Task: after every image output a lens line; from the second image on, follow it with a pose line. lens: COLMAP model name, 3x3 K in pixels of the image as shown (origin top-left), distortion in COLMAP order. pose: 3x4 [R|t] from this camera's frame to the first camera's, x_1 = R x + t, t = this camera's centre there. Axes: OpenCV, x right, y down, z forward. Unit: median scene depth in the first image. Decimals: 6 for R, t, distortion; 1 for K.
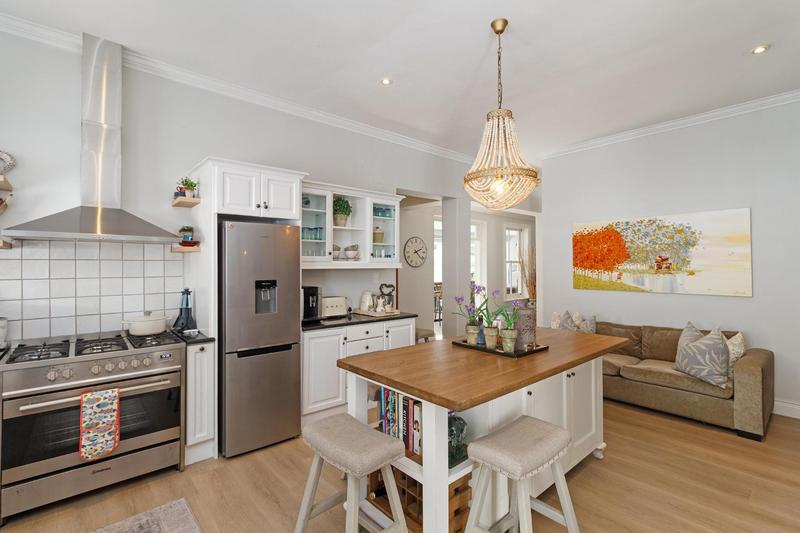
lens RADIAL K [[368.5, 0, 400.0], [0, 368.5, 266.5], [0, 0, 1]] dist [0.000119, -0.000121]
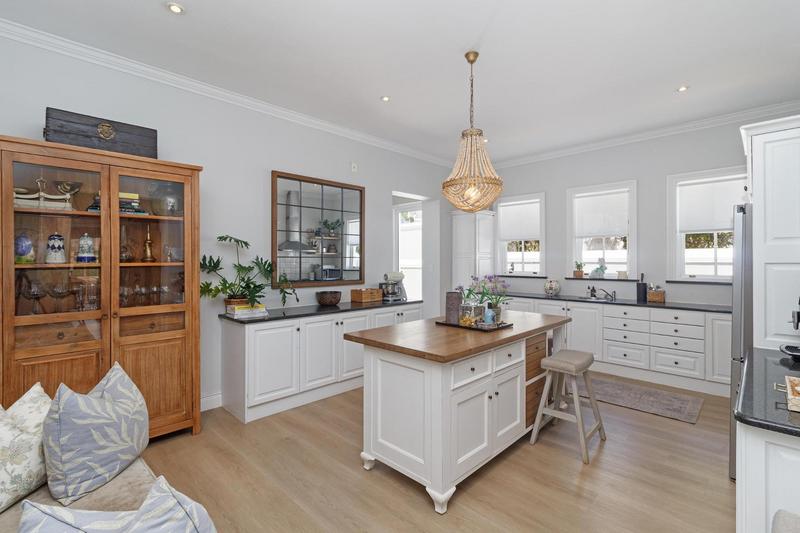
lens RADIAL K [[368.5, 0, 400.0], [0, 368.5, 266.5], [0, 0, 1]] dist [0.000119, -0.000121]
pose [[0.980327, 0.003582, 0.197350, -0.191458], [-0.006988, 0.999838, 0.016561, 0.004422], [-0.197259, -0.017614, 0.980193, -0.131356]]
